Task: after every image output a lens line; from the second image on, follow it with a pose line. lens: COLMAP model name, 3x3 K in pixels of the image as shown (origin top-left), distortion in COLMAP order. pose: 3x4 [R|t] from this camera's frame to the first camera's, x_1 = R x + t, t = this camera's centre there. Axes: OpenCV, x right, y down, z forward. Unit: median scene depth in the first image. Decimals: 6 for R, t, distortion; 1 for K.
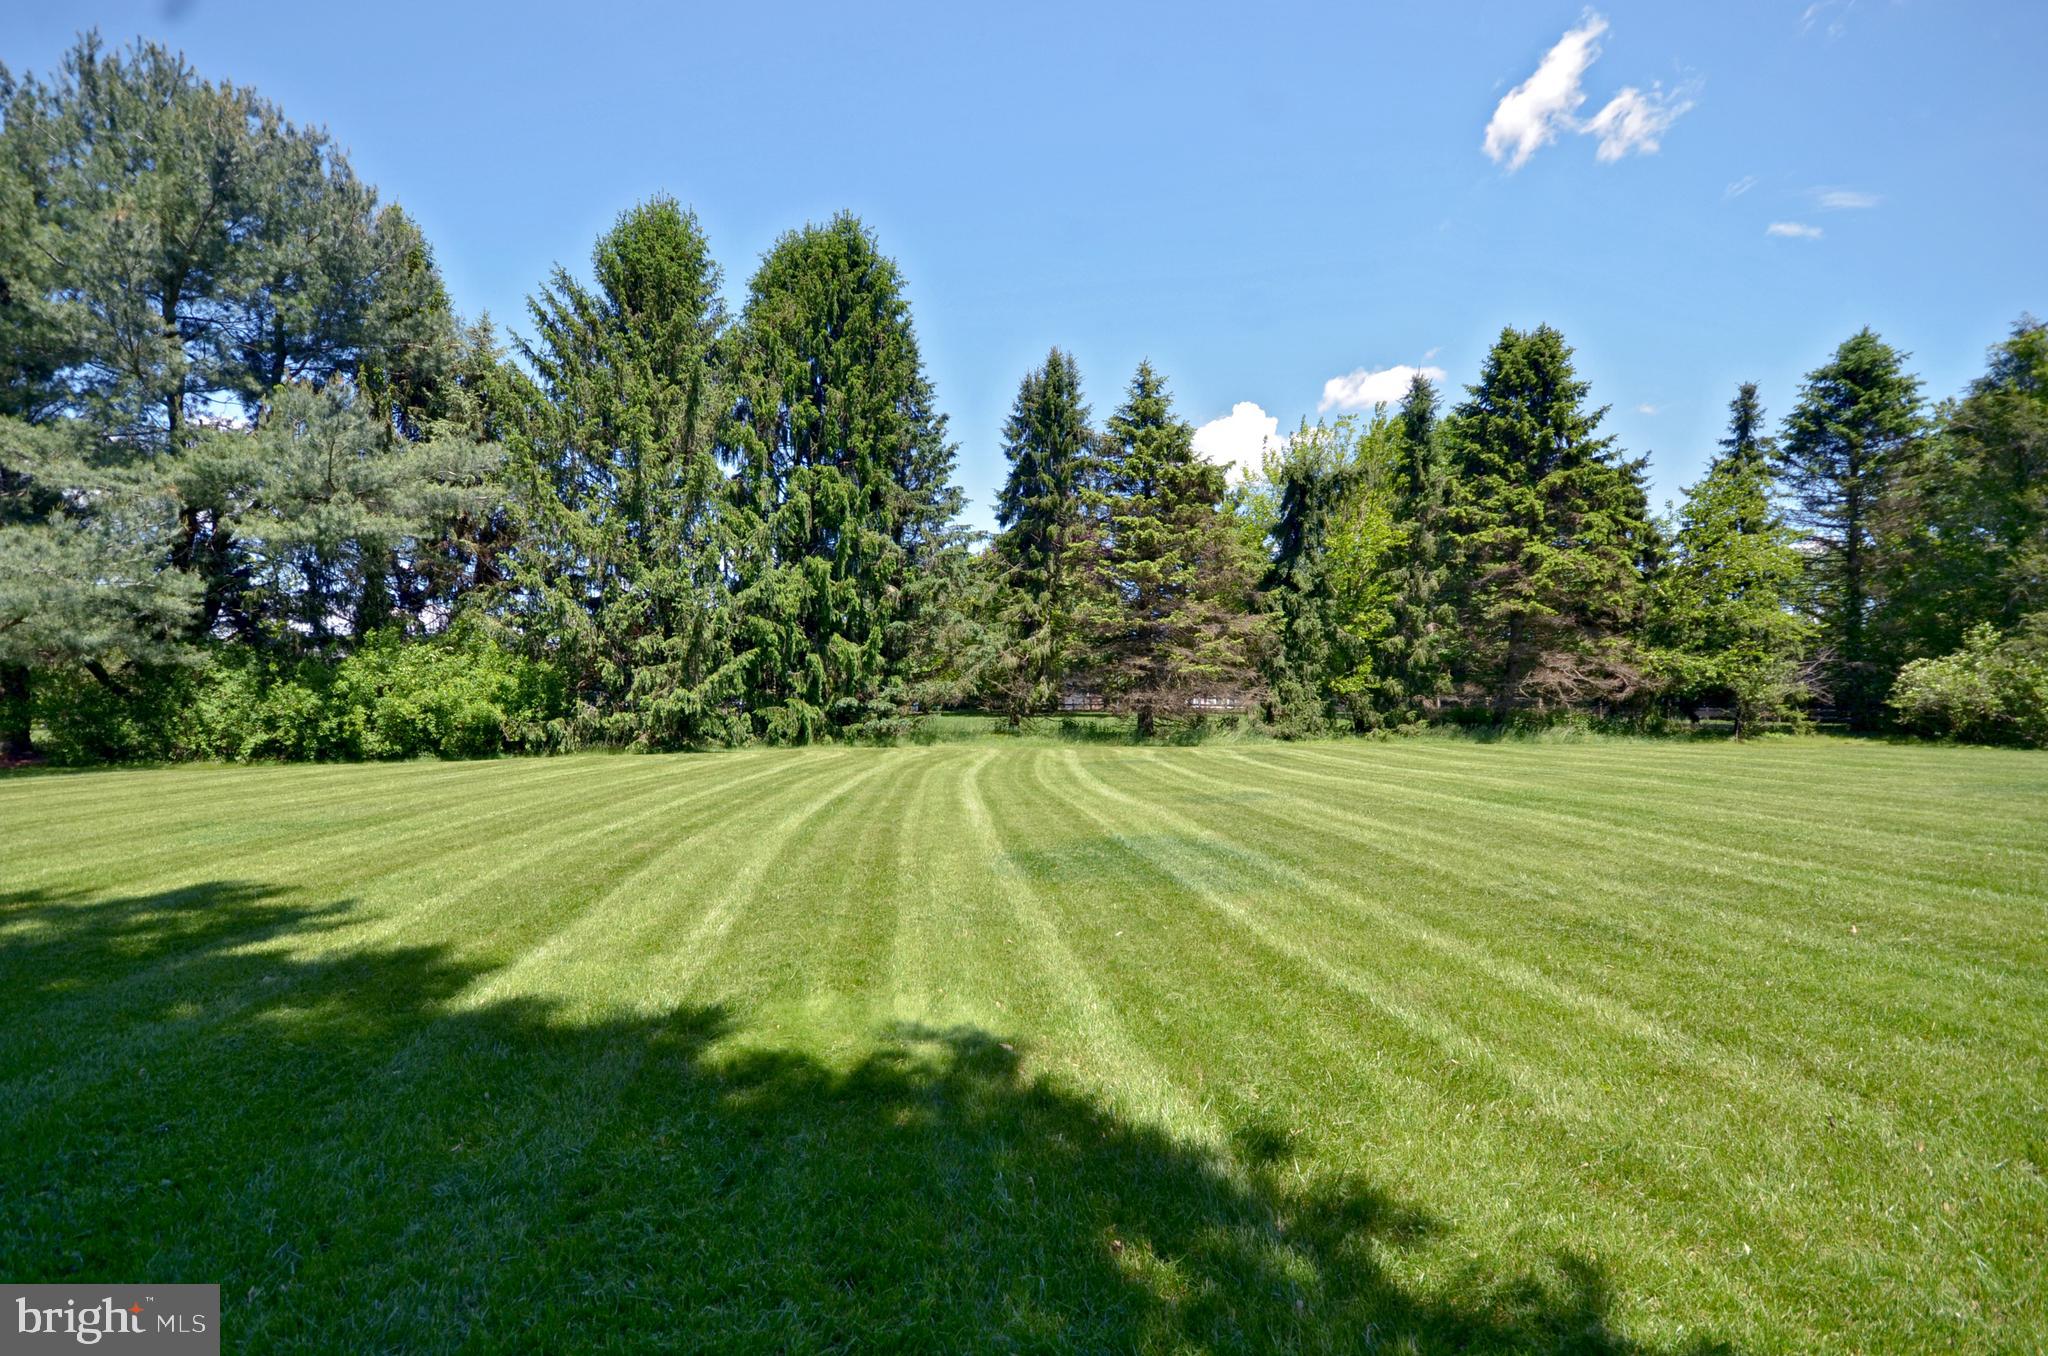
lens RADIAL K [[889.4, 0, 1015.8], [0, 889.4, 697.2], [0, 0, 1]] dist [-0.002024, -0.000184]
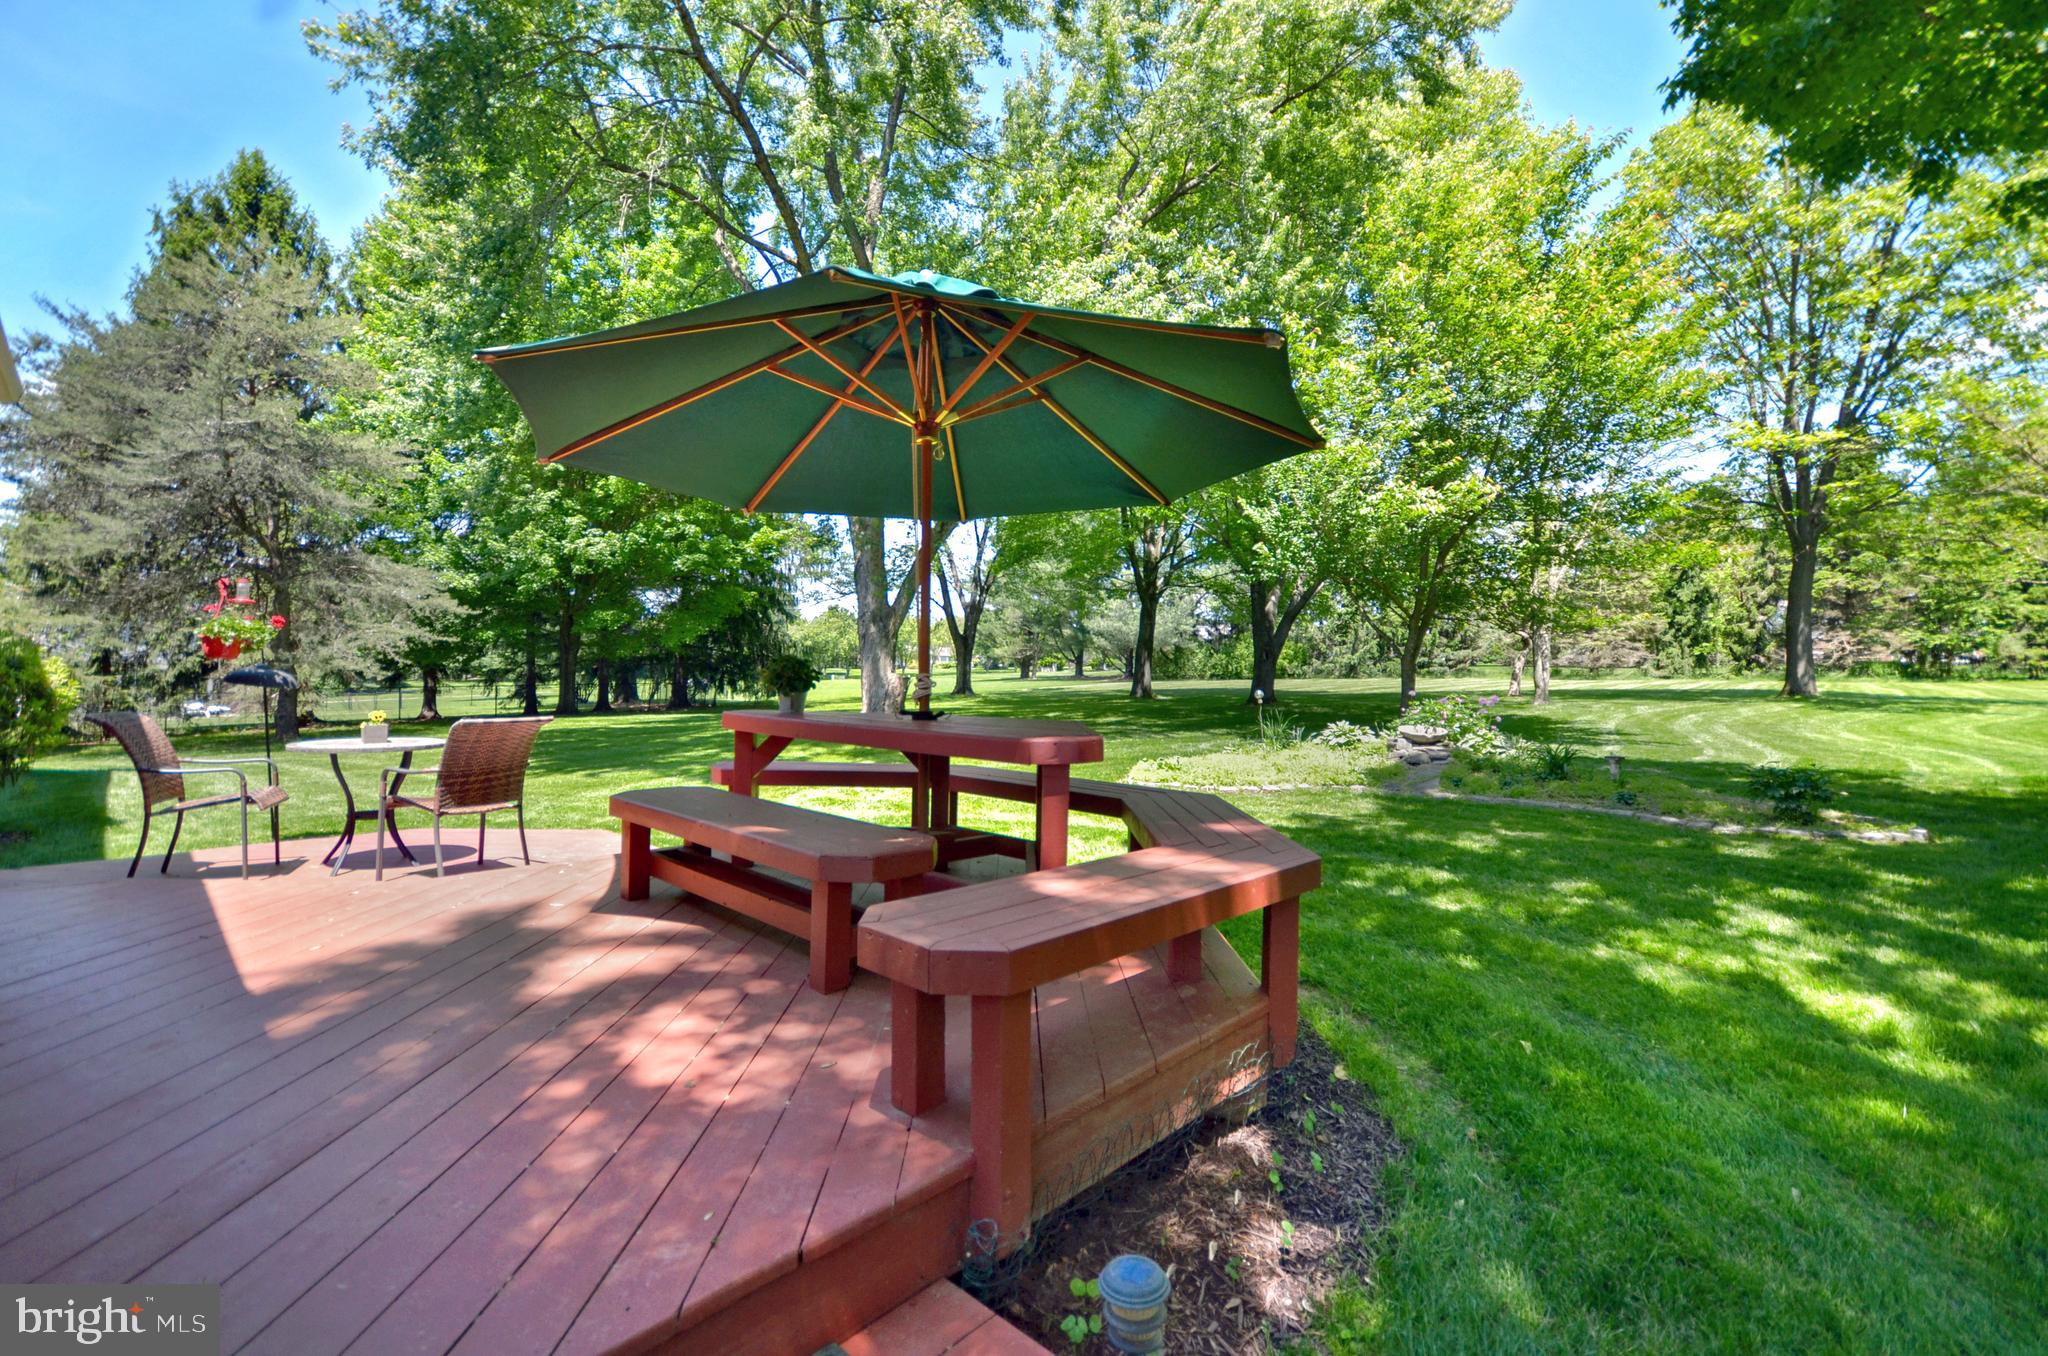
lens RADIAL K [[889.4, 0, 969.9], [0, 889.4, 672.2], [0, 0, 1]] dist [-0.002024, -0.000184]
pose [[0.711367, 0.008198, -0.702773, 0.698298], [0.003507, 0.999878, 0.015214, -0.001347], [0.702812, -0.013287, 0.711252, -1.733684]]
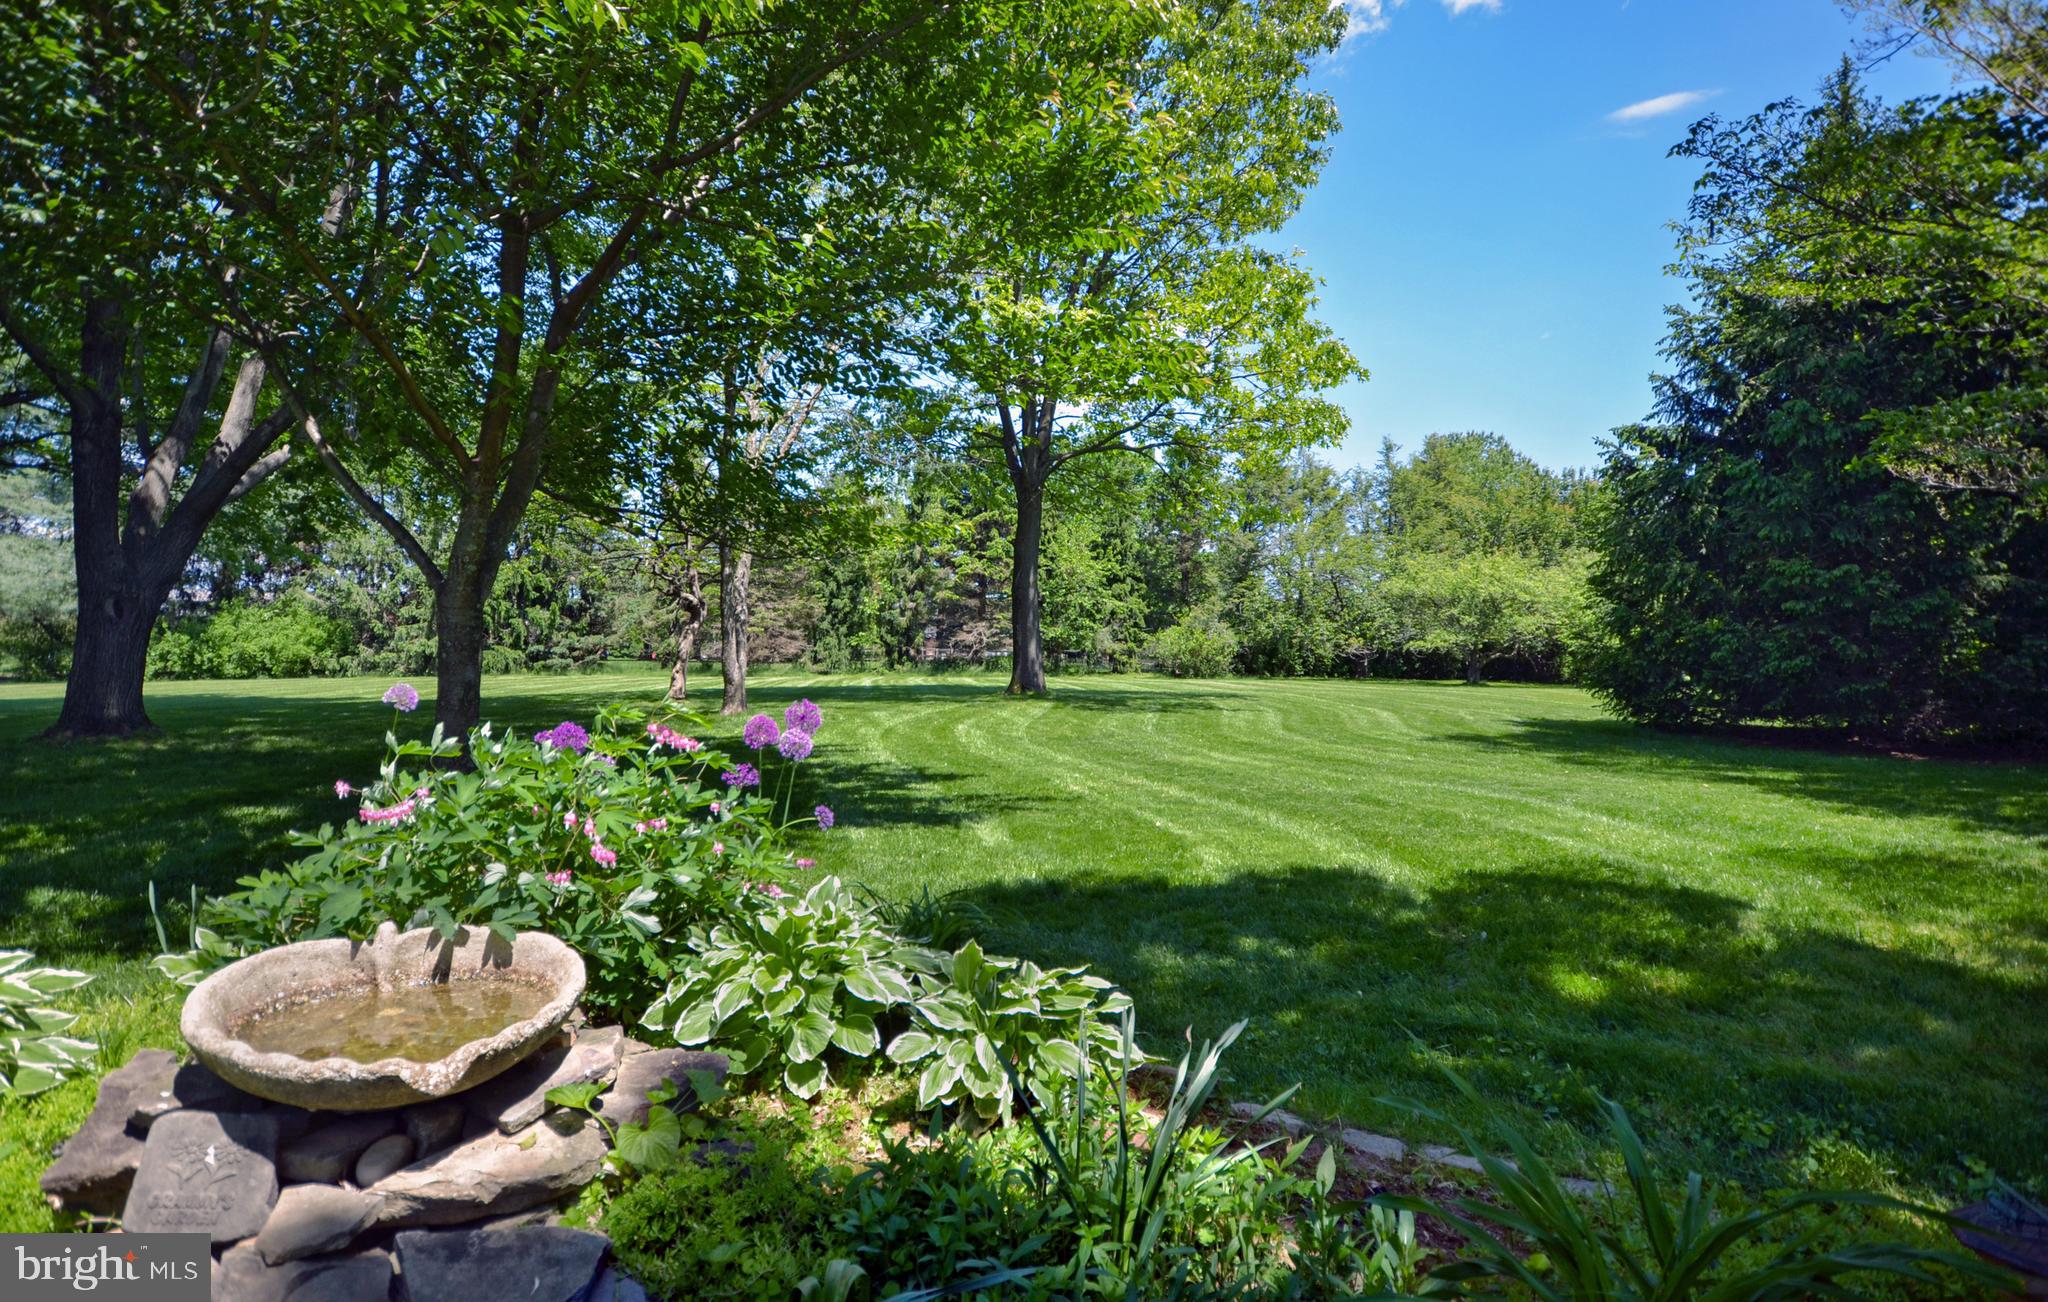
lens RADIAL K [[1077.6, 0, 1014.7], [0, 1077.6, 655.1], [0, 0, 1]] dist [0.005070, 0.000456]
pose [[0.994814, 0.008066, 0.101392, 0.535529], [-0.007972, 0.999967, -0.001329, 0.015562], [-0.101400, 0.000514, 0.994846, -1.163613]]
